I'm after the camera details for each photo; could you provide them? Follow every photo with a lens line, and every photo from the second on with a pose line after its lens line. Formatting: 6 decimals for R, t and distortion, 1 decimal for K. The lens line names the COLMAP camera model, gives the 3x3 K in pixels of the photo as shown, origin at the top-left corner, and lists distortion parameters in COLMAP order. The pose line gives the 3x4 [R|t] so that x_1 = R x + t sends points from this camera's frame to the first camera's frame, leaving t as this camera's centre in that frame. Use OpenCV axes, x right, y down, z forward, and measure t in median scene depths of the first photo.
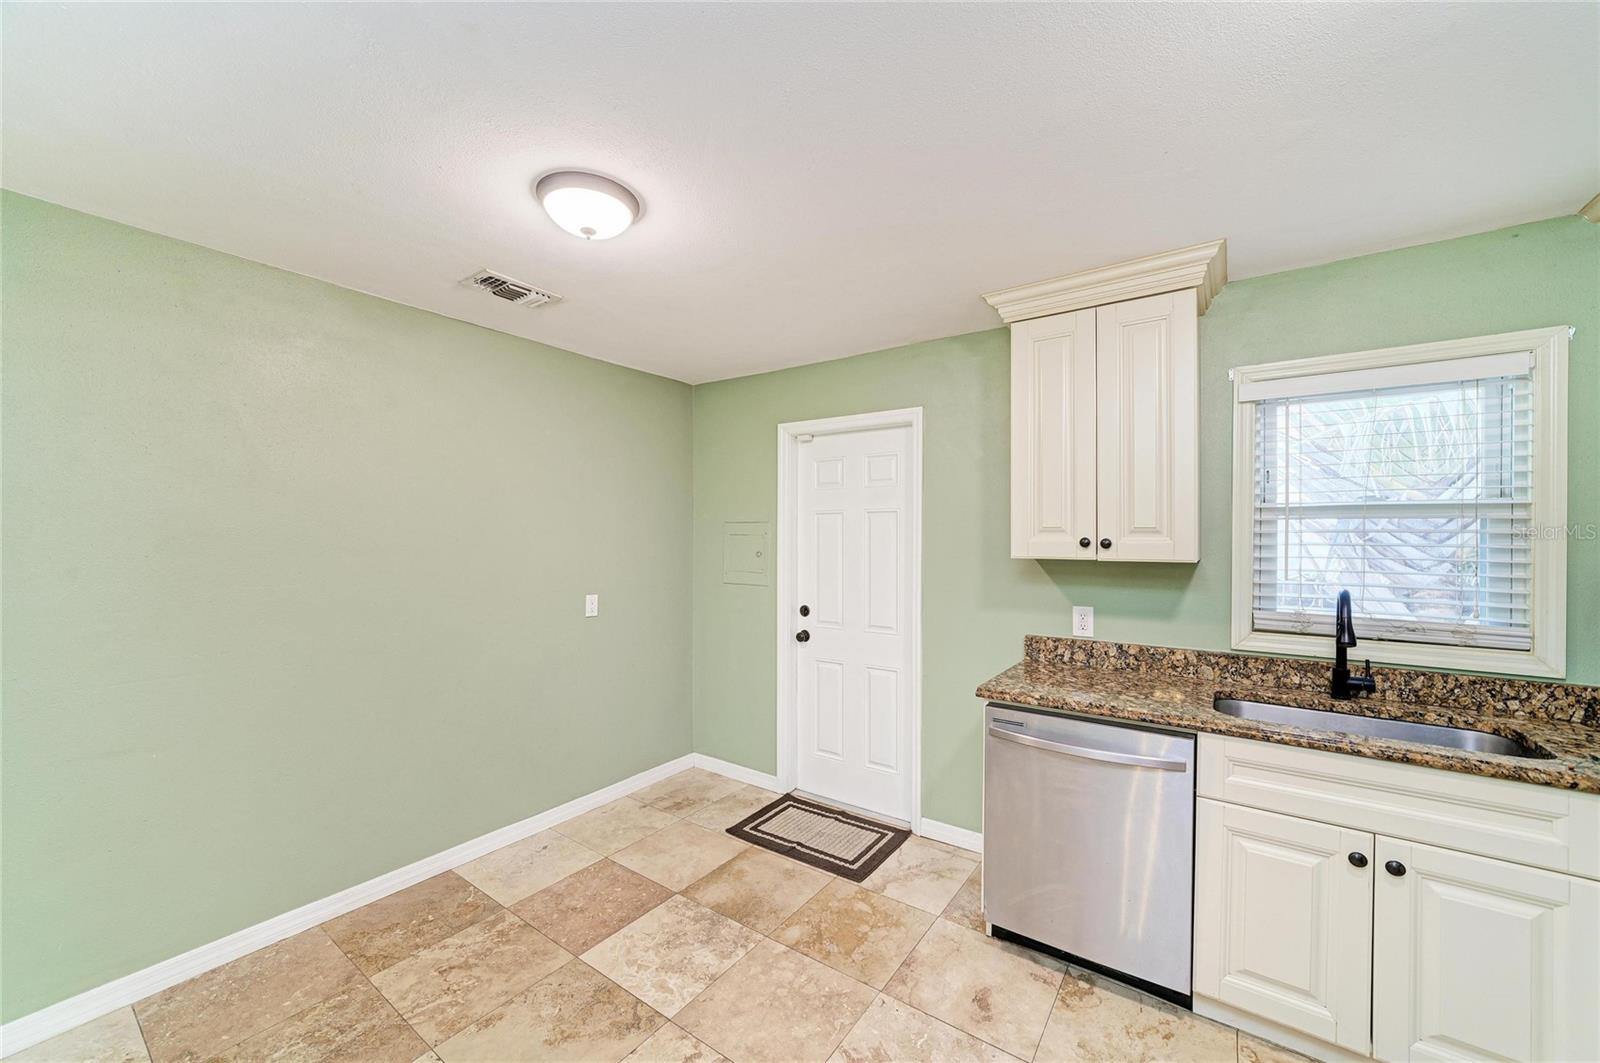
lens RADIAL K [[605.7, 0, 800.1], [0, 605.7, 538.9], [0, 0, 1]] dist [-0.013874, 0.005107]
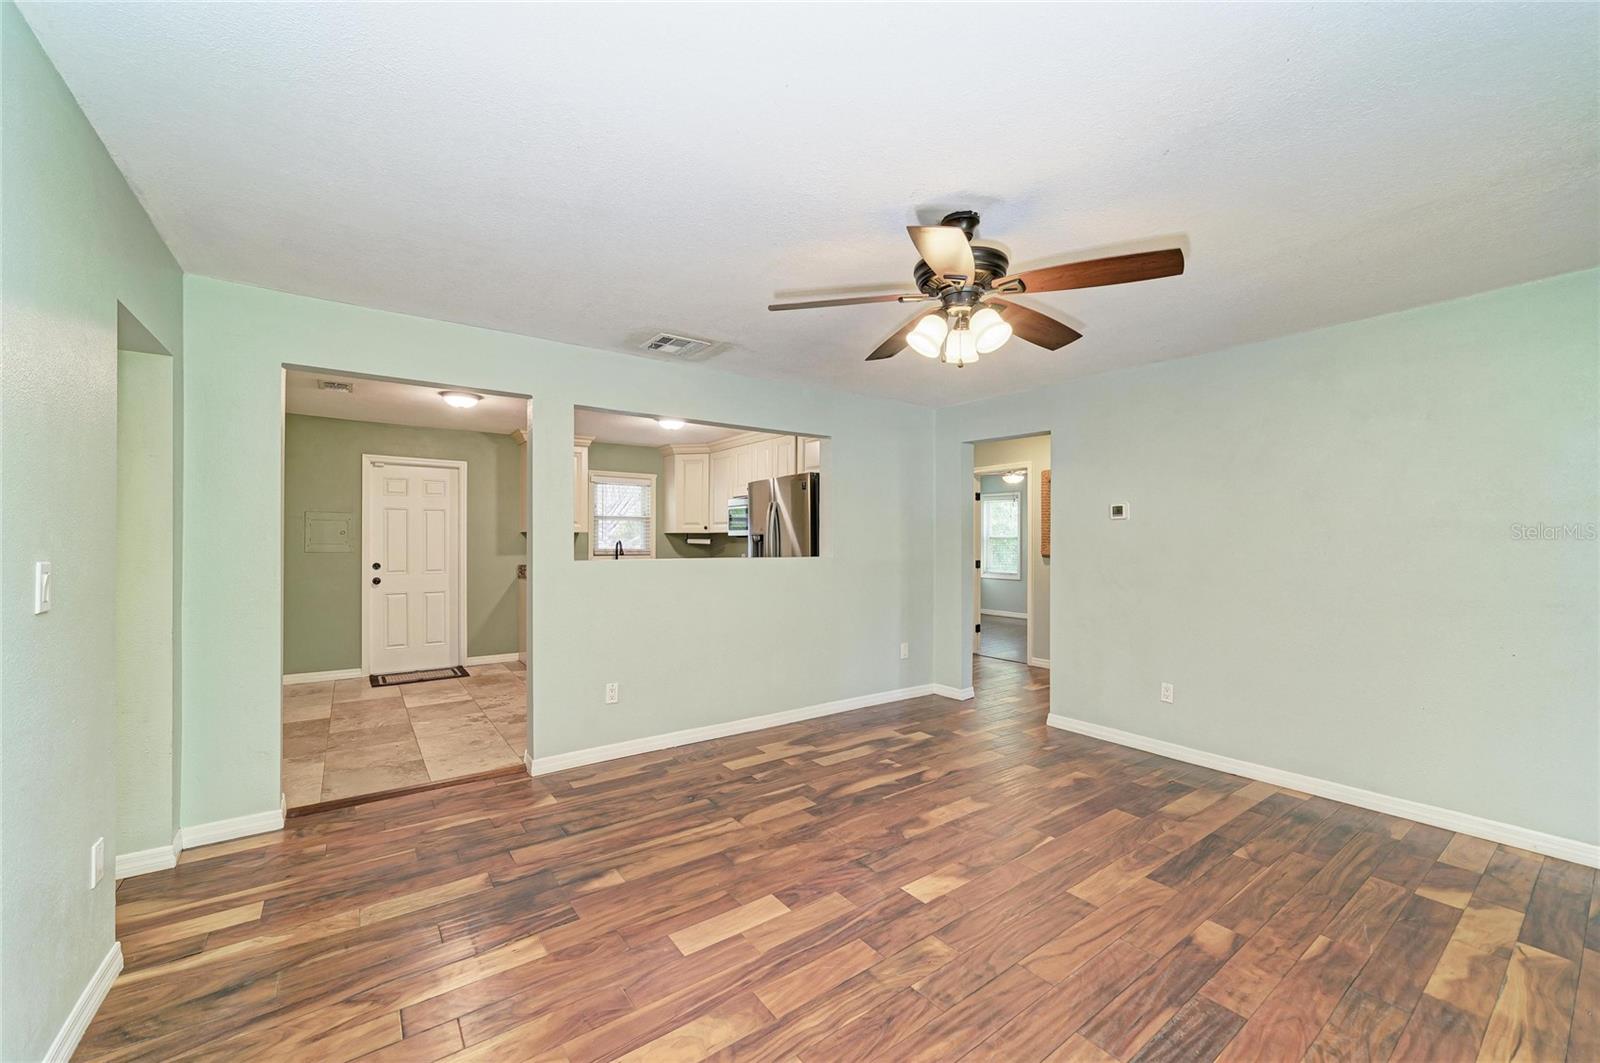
lens RADIAL K [[628.9, 0, 803.1], [0, 628.9, 540.0], [0, 0, 1]] dist [-0.011557, 0.001349]
pose [[0.324508, -0.000560, 0.945883, -1.984434], [0.000639, 1.000000, 0.000373, 0.072478], [-0.945883, 0.000484, 0.324508, -1.084666]]
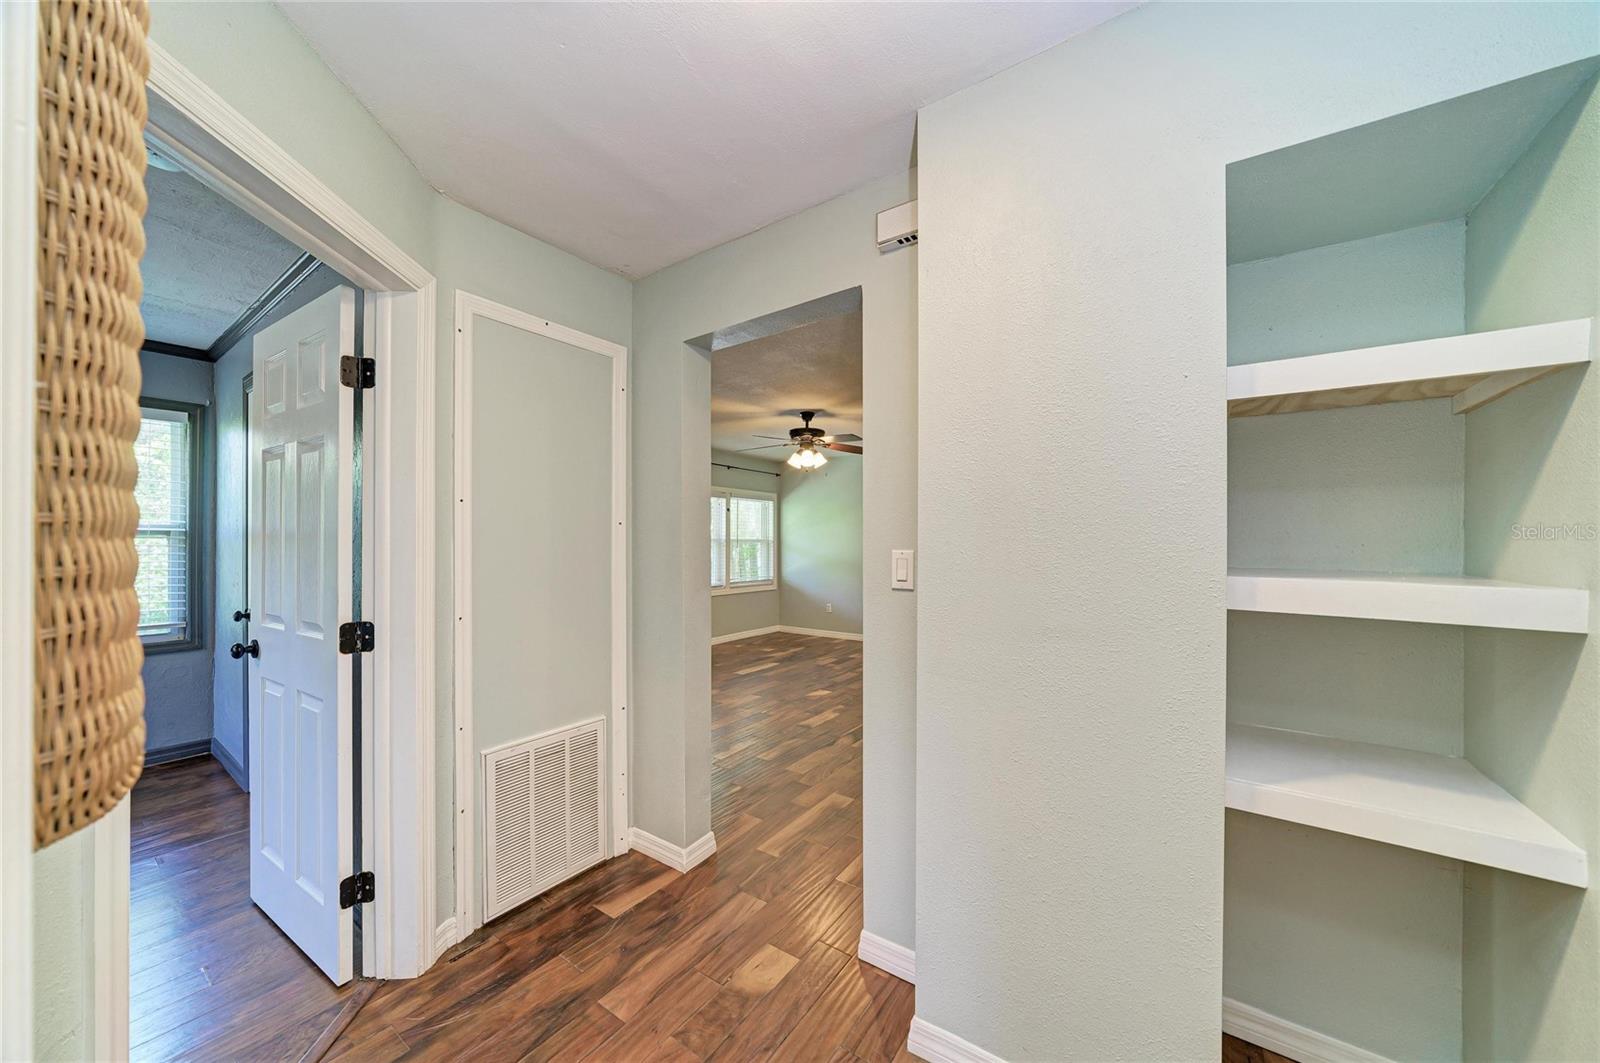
lens RADIAL K [[562.9, 0, 801.0], [0, 562.9, 538.6], [0, 0, 1]] dist [-0.022748, -0.000180]
pose [[-0.006658, -0.000948, -0.999977, 1.300634], [-0.006831, 0.999976, -0.000902, 0.067481], [0.999954, 0.006825, -0.006665, -1.006283]]
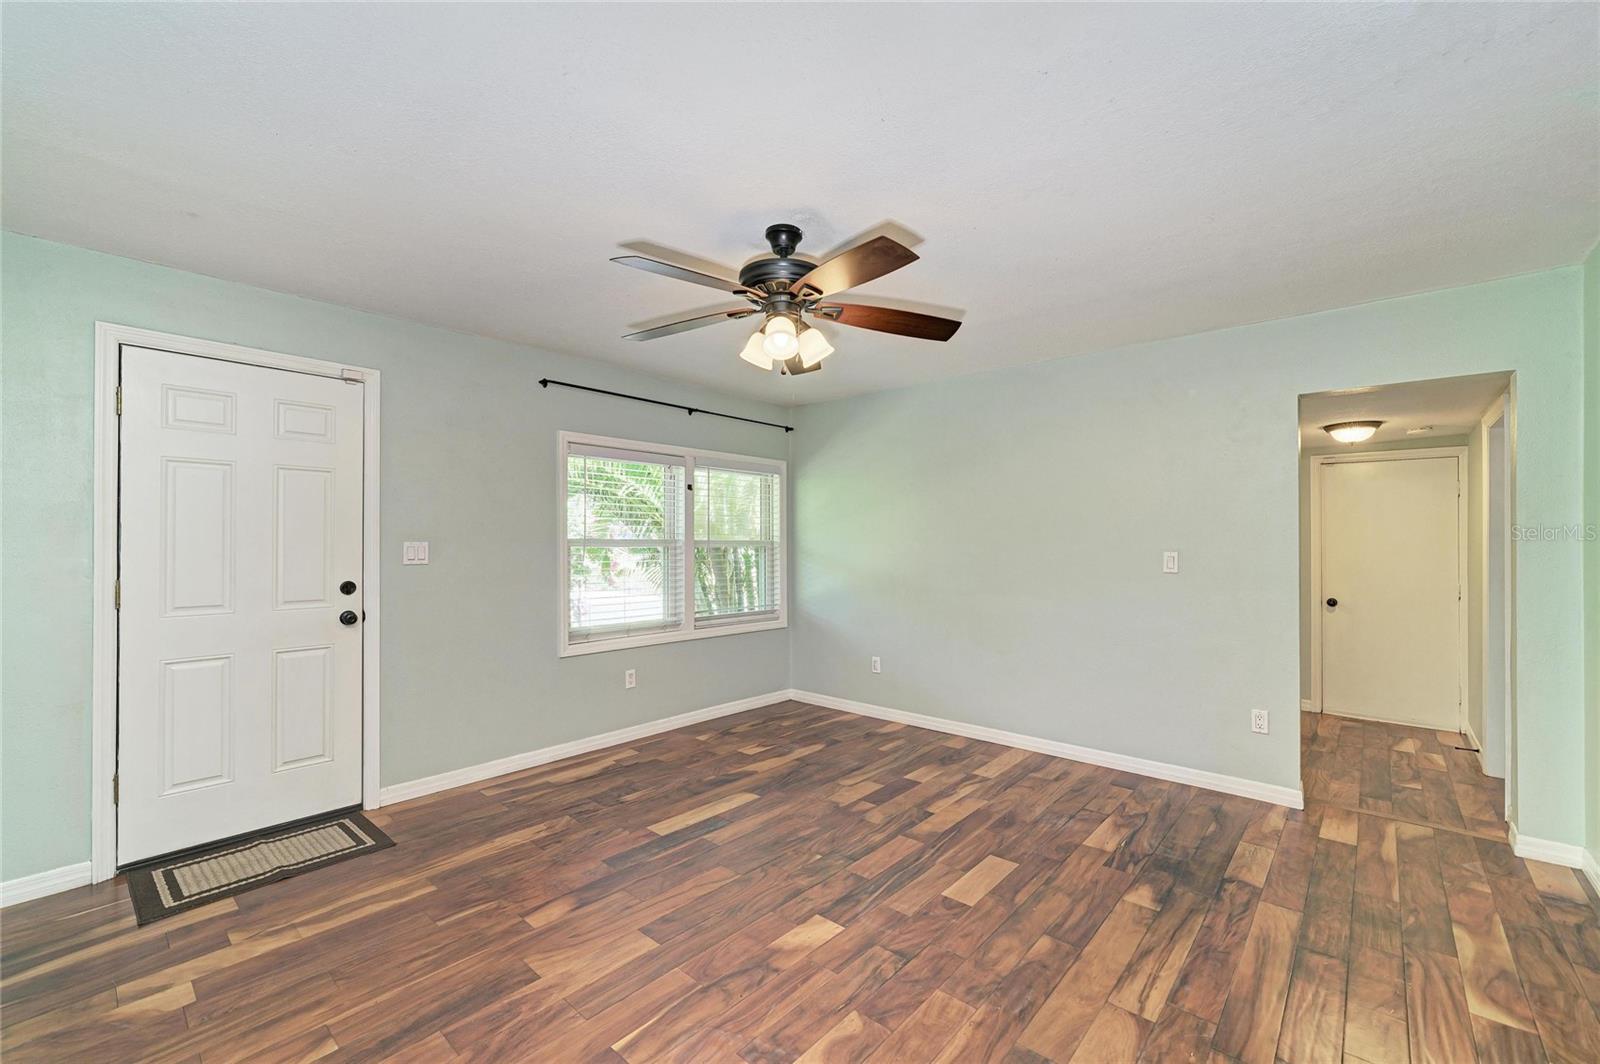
lens RADIAL K [[657.6, 0, 808.4], [0, 657.6, 536.4], [0, 0, 1]] dist [-0.007846, 0.001181]
pose [[-0.108123, -0.007993, -0.994105, 0.102994], [-0.002377, 0.999967, -0.007781, 0.072851], [0.994135, 0.001522, -0.108138, -0.841326]]
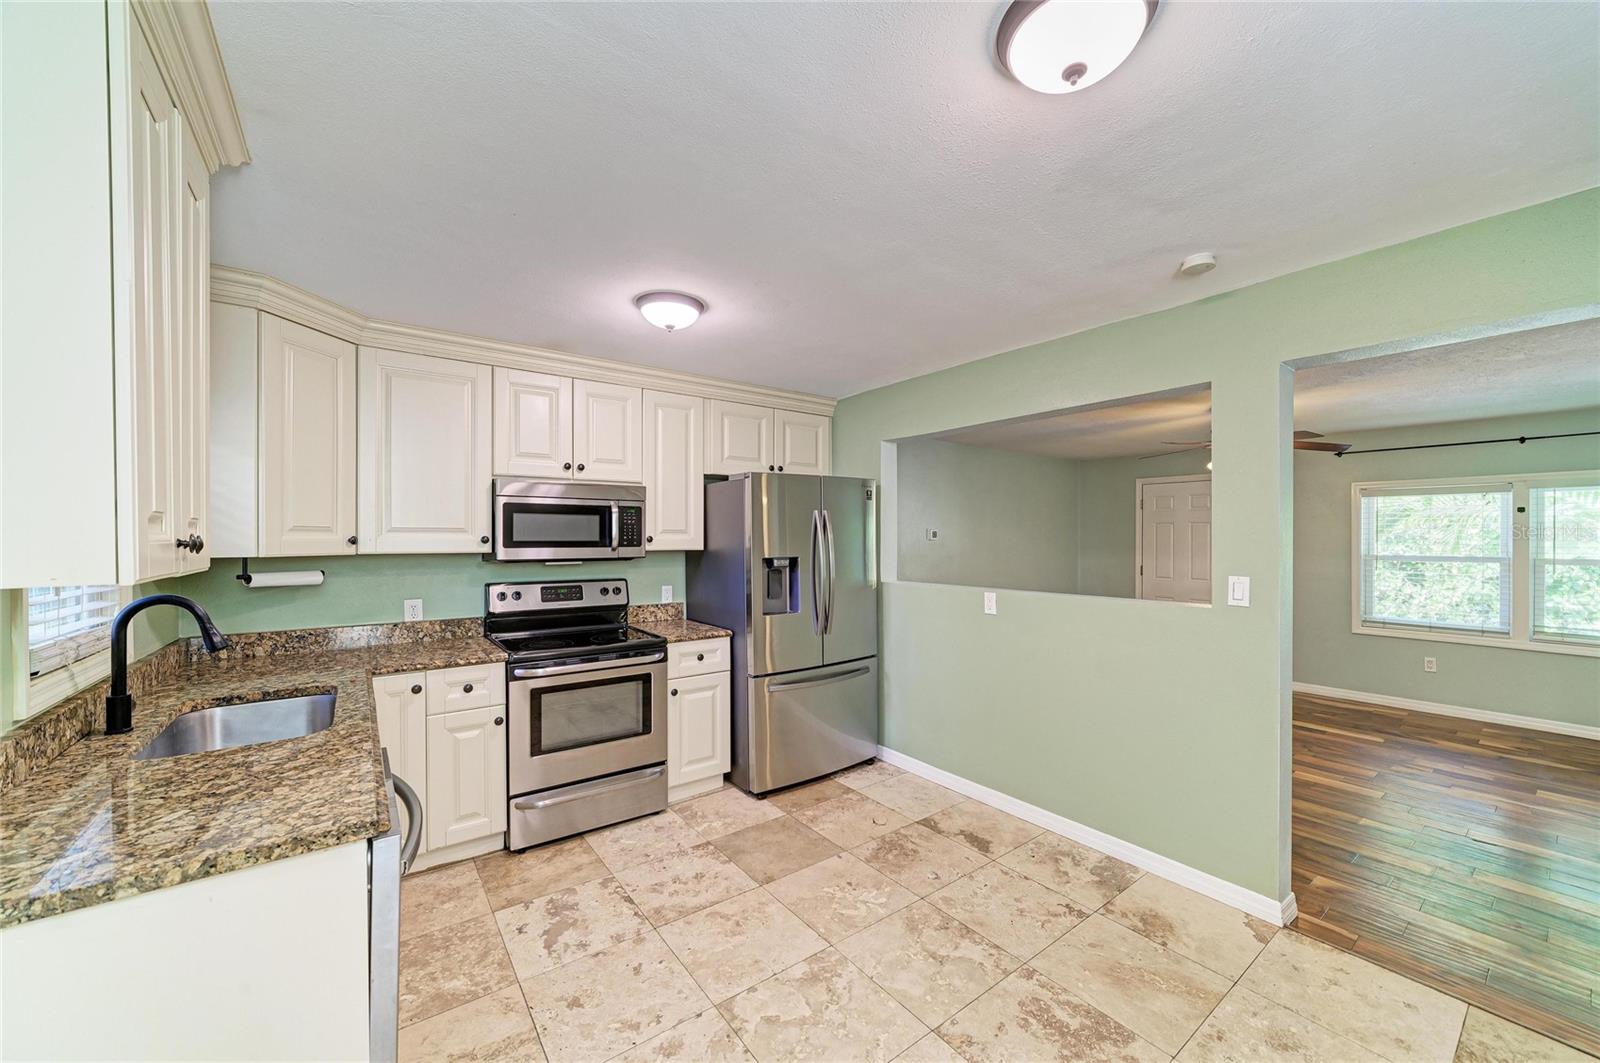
lens RADIAL K [[605.7, 0, 803.6], [0, 605.7, 539.7], [0, 0, 1]] dist [-0.013874, 0.005107]
pose [[-0.950931, -0.003196, 0.309387, -0.214307], [-0.001976, 0.999989, 0.004257, -0.000566], [-0.309398, 0.003436, -0.950927, 1.354337]]
